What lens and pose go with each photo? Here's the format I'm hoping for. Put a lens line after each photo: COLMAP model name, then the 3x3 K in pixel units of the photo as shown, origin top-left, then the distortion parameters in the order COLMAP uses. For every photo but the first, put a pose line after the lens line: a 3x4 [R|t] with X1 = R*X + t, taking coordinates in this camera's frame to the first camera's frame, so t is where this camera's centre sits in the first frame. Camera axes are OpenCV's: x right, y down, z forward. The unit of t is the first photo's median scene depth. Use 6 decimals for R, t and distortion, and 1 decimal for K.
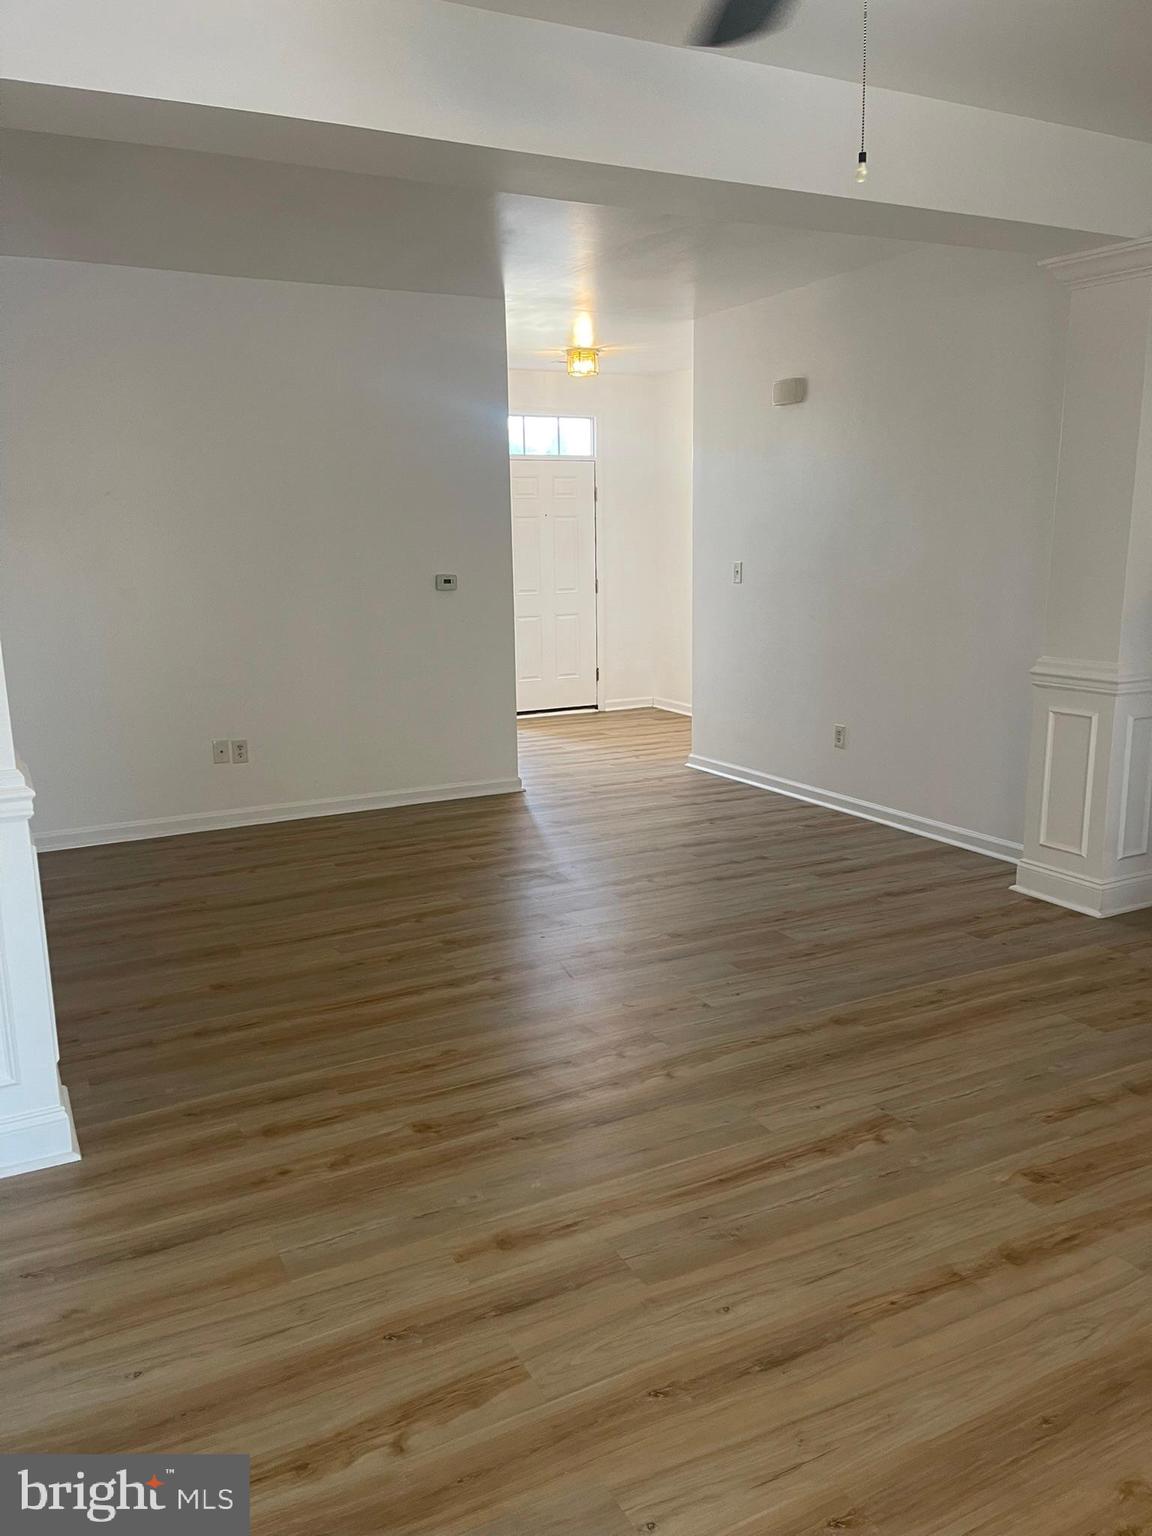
lens RADIAL K [[1151.0, 0, 564.0], [0, 1151.0, 771.6], [0, 0, 1]] dist [0.052134, -0.053537]
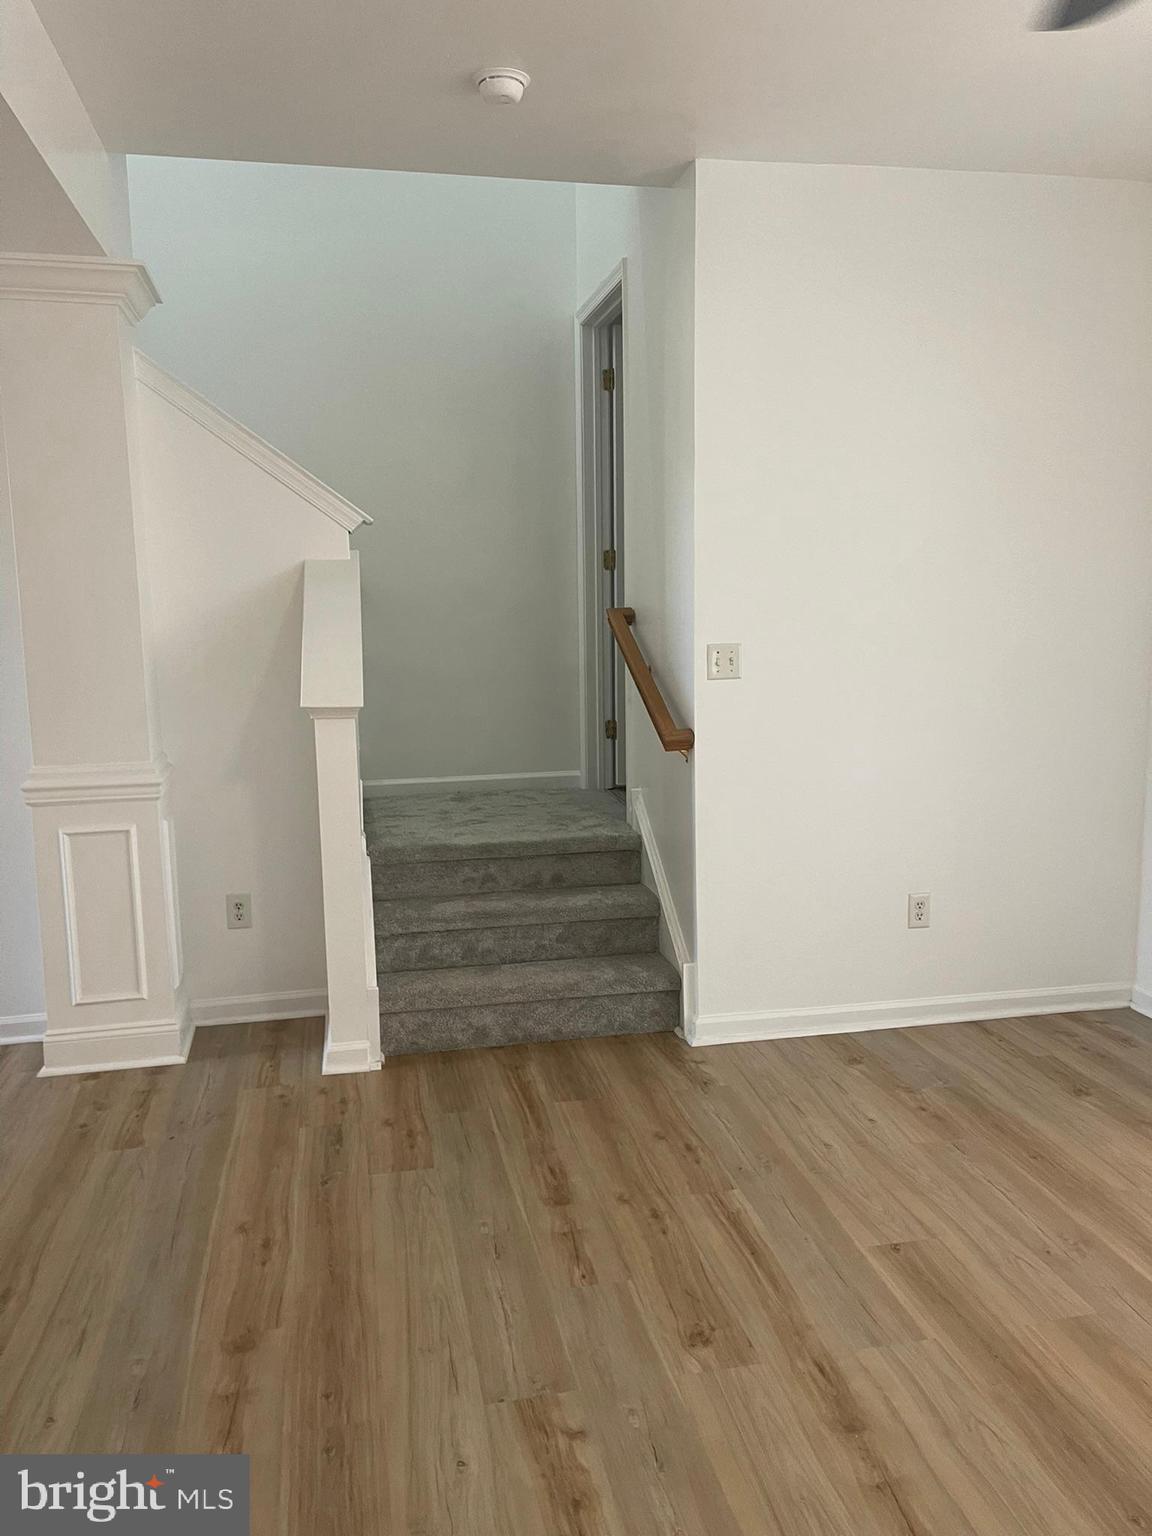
lens RADIAL K [[1151.0, 0, 568.3], [0, 1151.0, 758.8], [0, 0, 1]] dist [0.052134, -0.053537]
pose [[0.268952, -0.125081, 0.954997, -0.252240], [0.200520, 0.977077, 0.071501, -0.099087], [-0.942049, 0.172266, 0.287868, 0.498893]]
